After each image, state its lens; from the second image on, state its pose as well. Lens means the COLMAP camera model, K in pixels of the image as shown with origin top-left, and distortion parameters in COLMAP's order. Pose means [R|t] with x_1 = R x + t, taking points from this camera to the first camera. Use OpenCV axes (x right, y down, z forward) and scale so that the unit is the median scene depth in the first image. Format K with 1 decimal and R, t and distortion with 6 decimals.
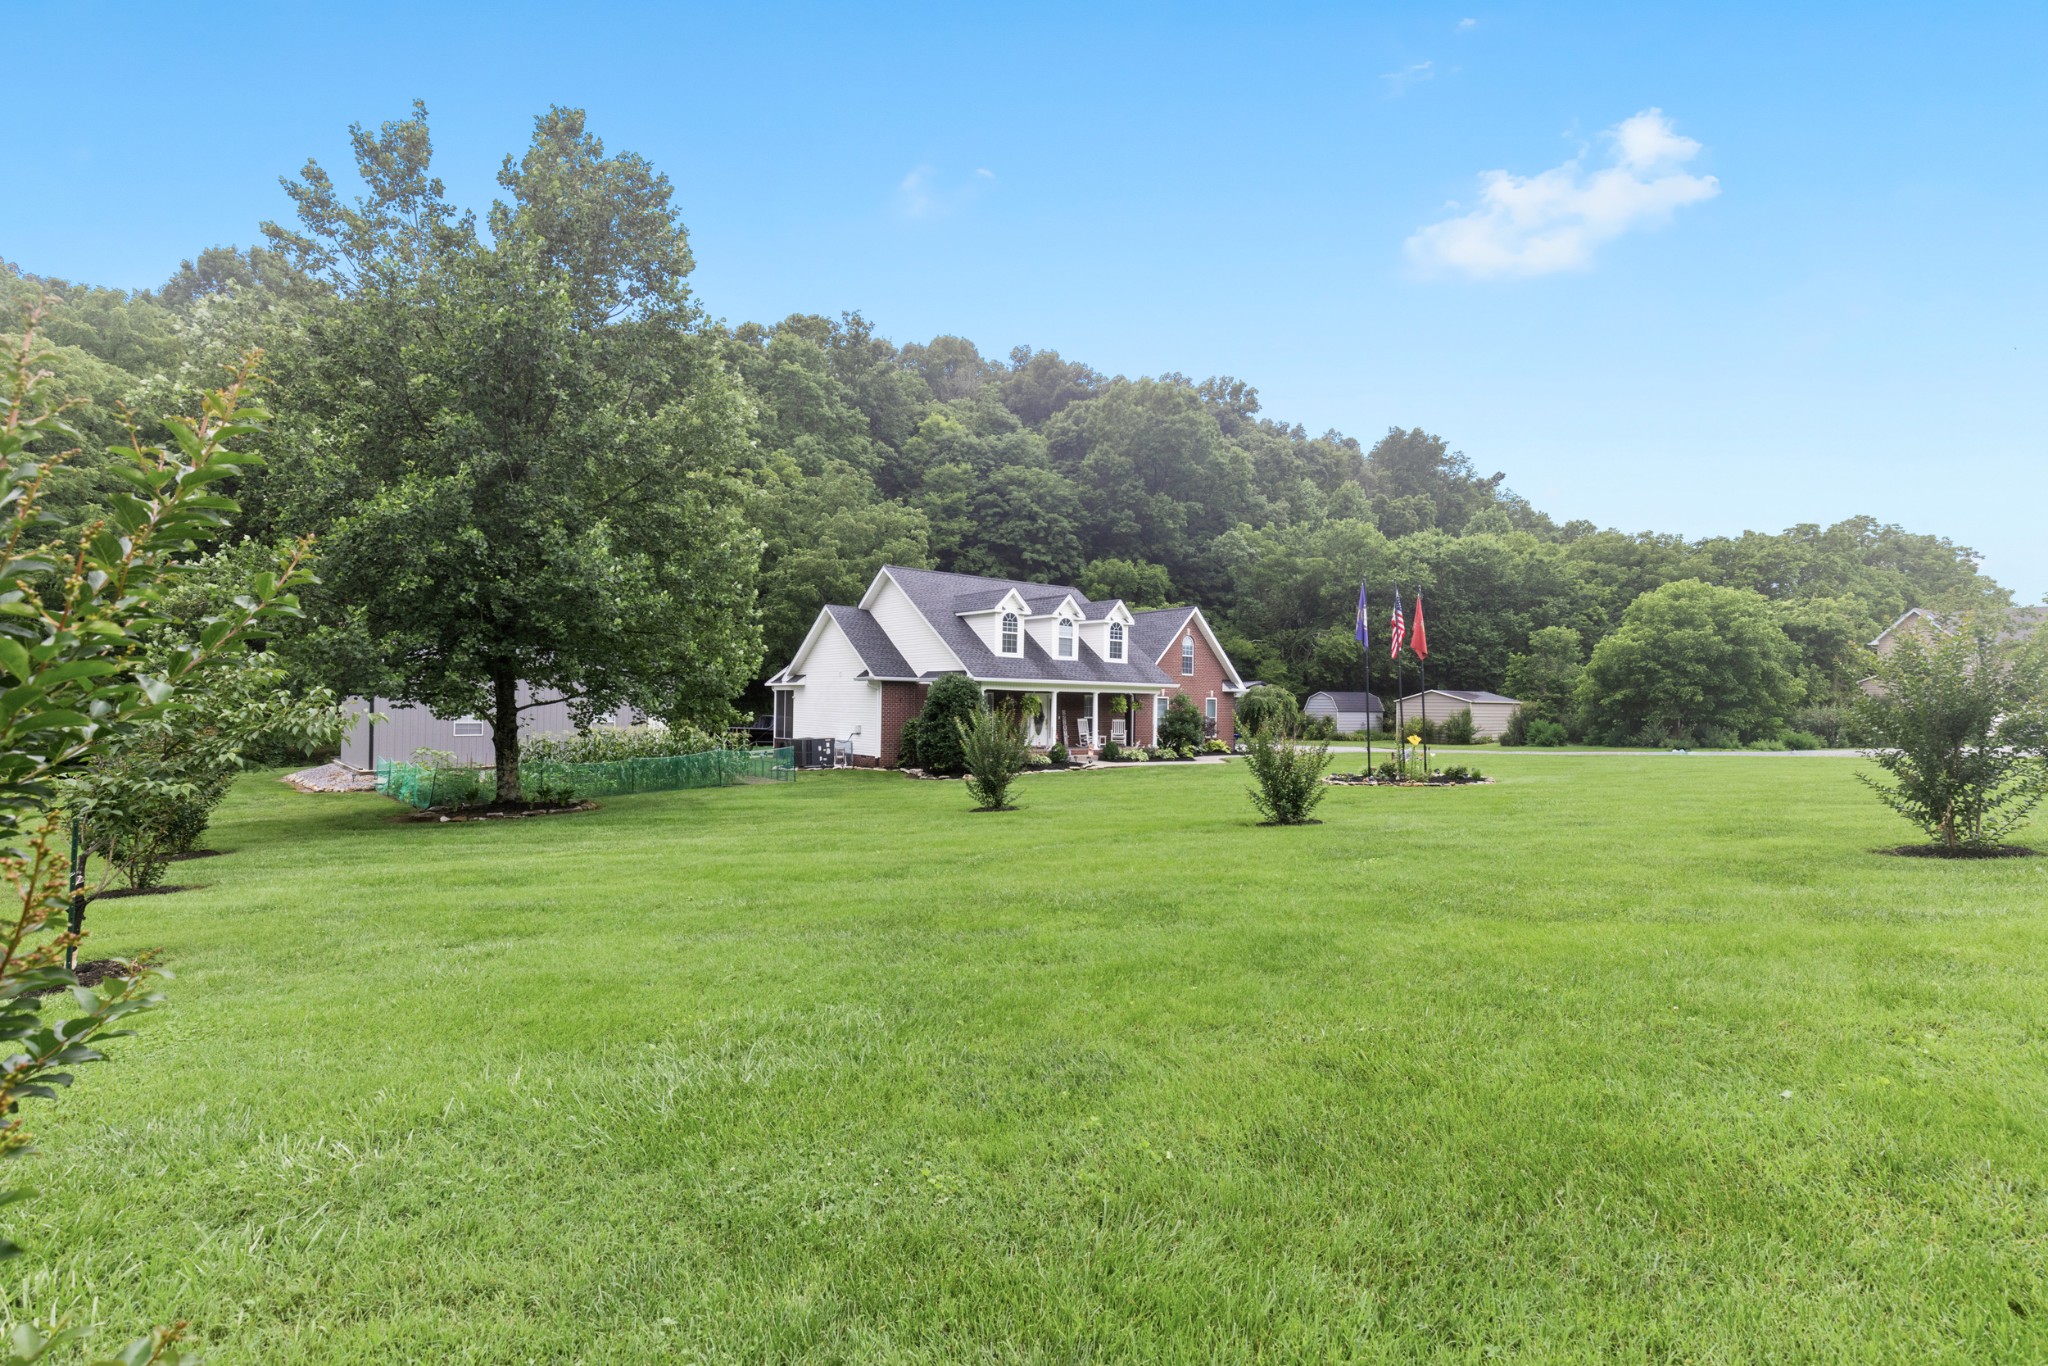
lens RADIAL K [[937.6, 0, 1047.5], [0, 937.6, 660.5], [0, 0, 1]] dist [0.007059, -0.000081]
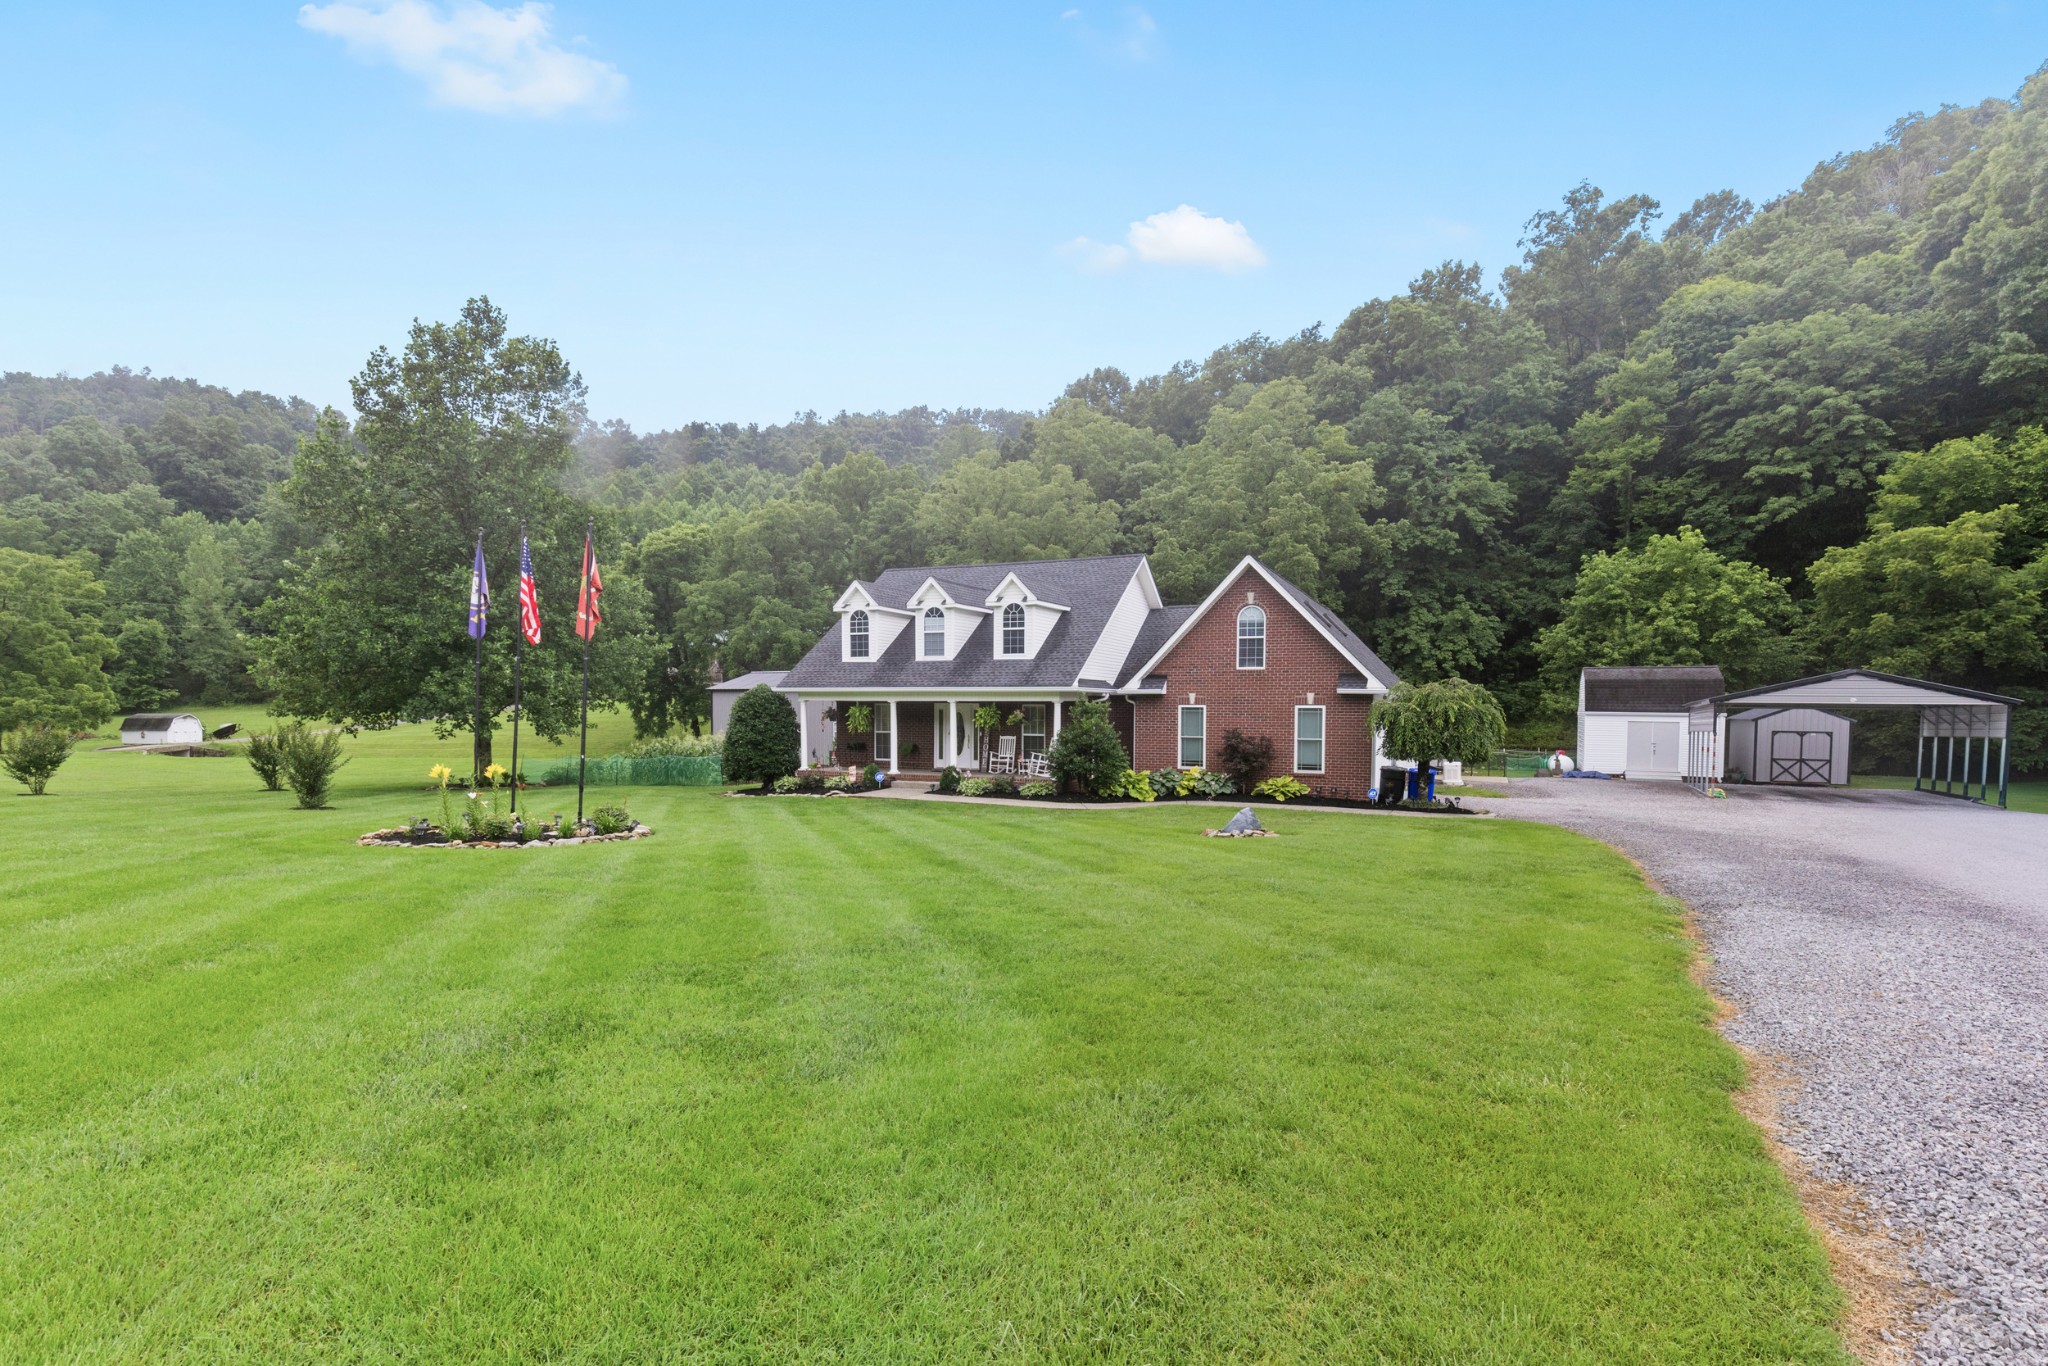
lens RADIAL K [[995.9, 0, 1048.4], [0, 995.9, 717.2], [0, 0, 1]] dist [0.002137, 0.000397]
pose [[0.447730, -0.002093, -0.894166, 0.378225], [0.040673, 0.999010, 0.018027, 0.016712], [0.893243, -0.044440, 0.447372, 0.330786]]
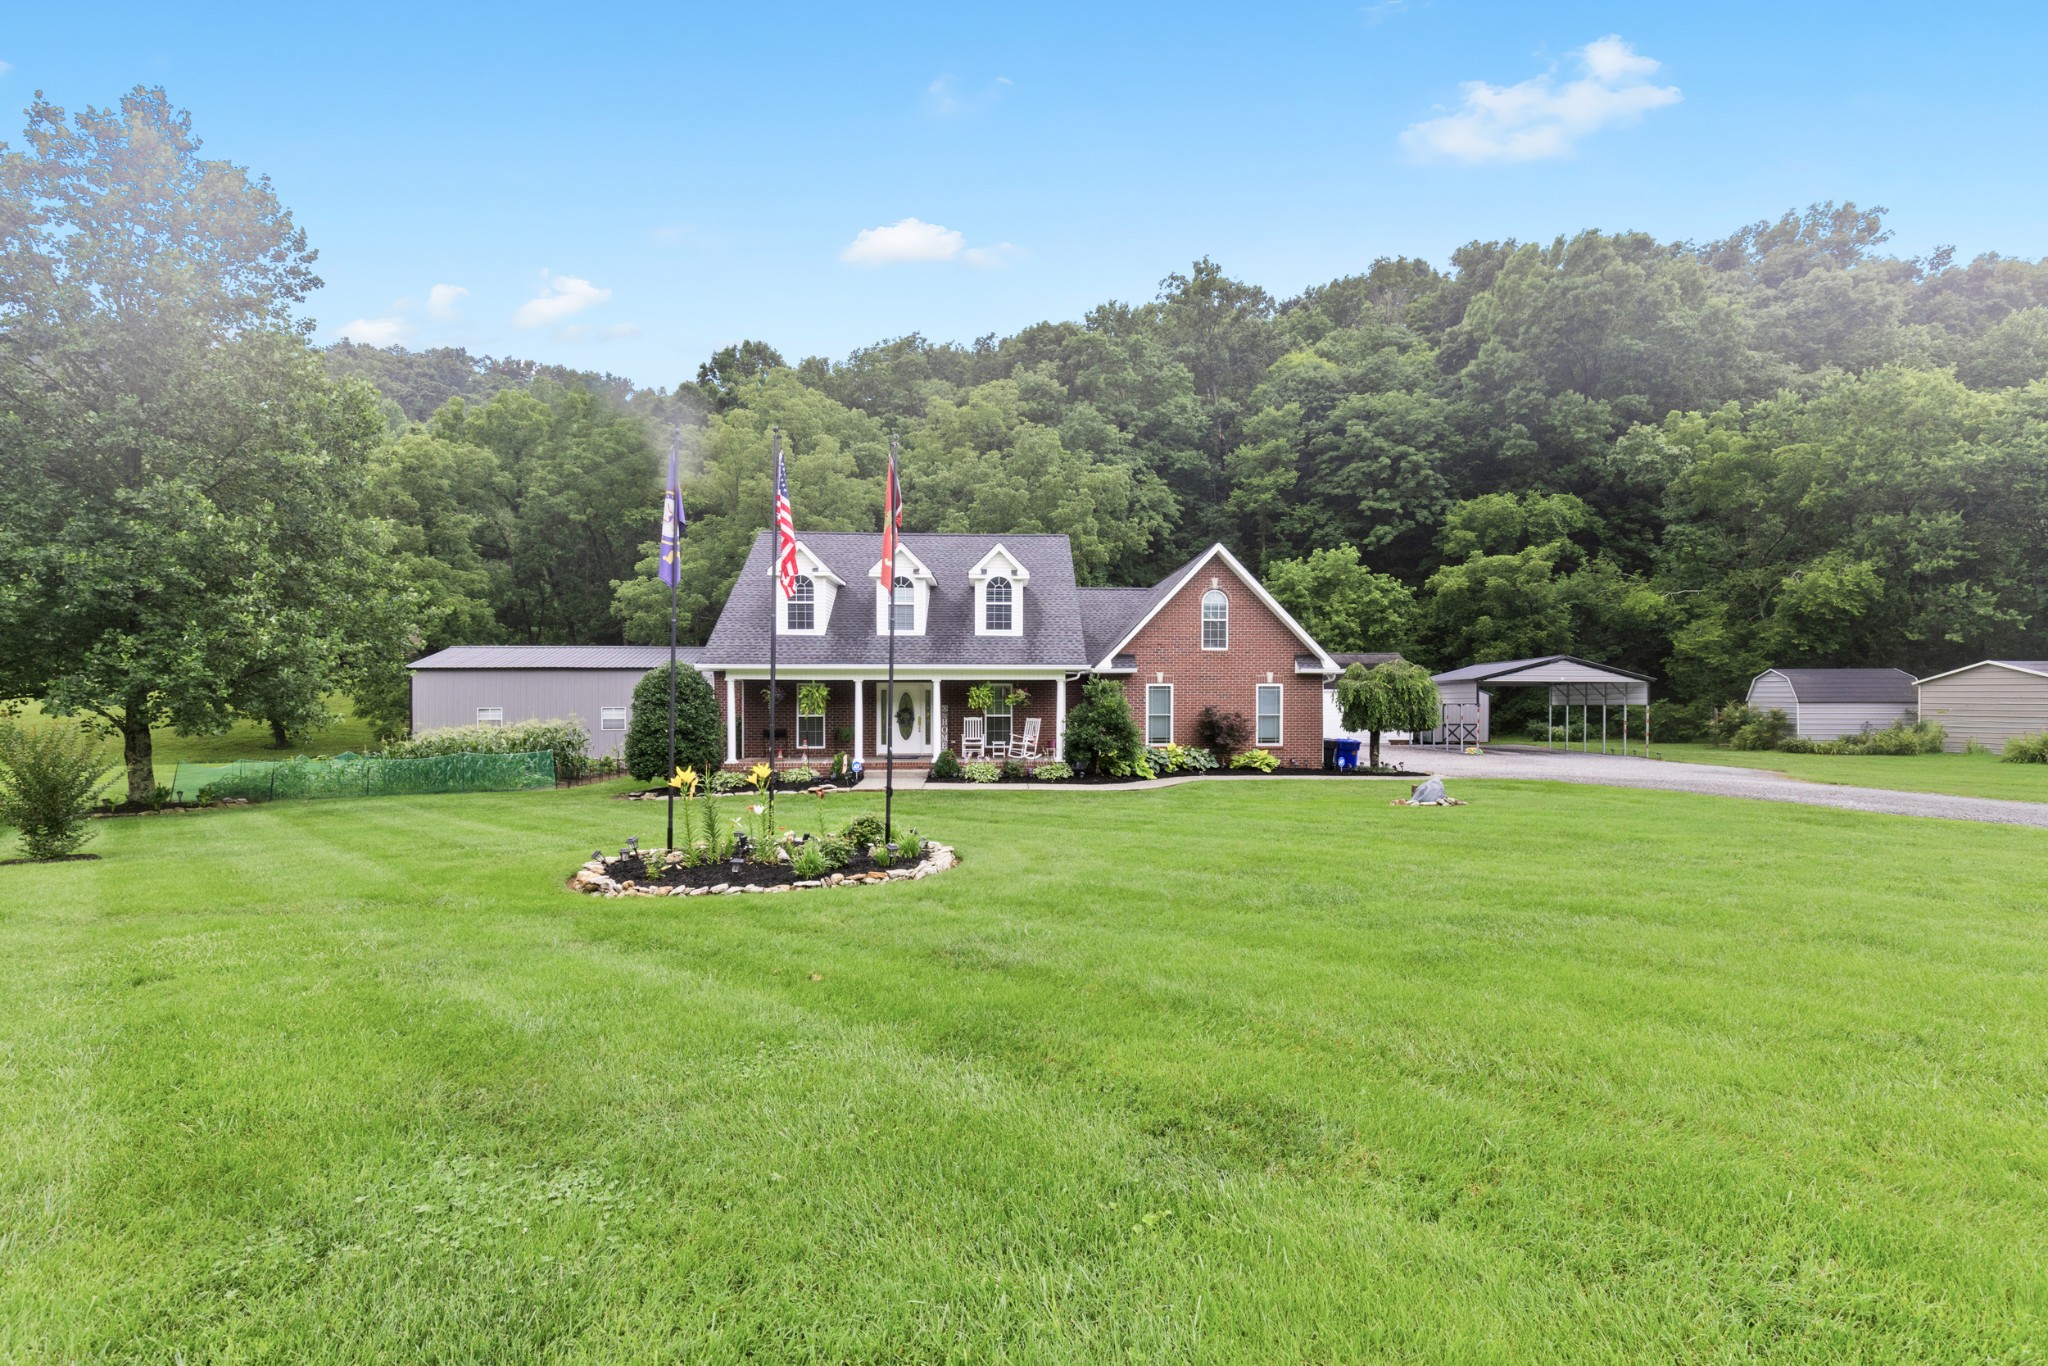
lens RADIAL K [[937.6, 0, 1063.4], [0, 937.6, 677.4], [0, 0, 1]] dist [0.007059, -0.000081]
pose [[0.813397, -0.020999, -0.581330, 0.247976], [0.037107, 0.999186, 0.015826, 0.011493], [0.580524, -0.034444, 0.813514, 0.228435]]
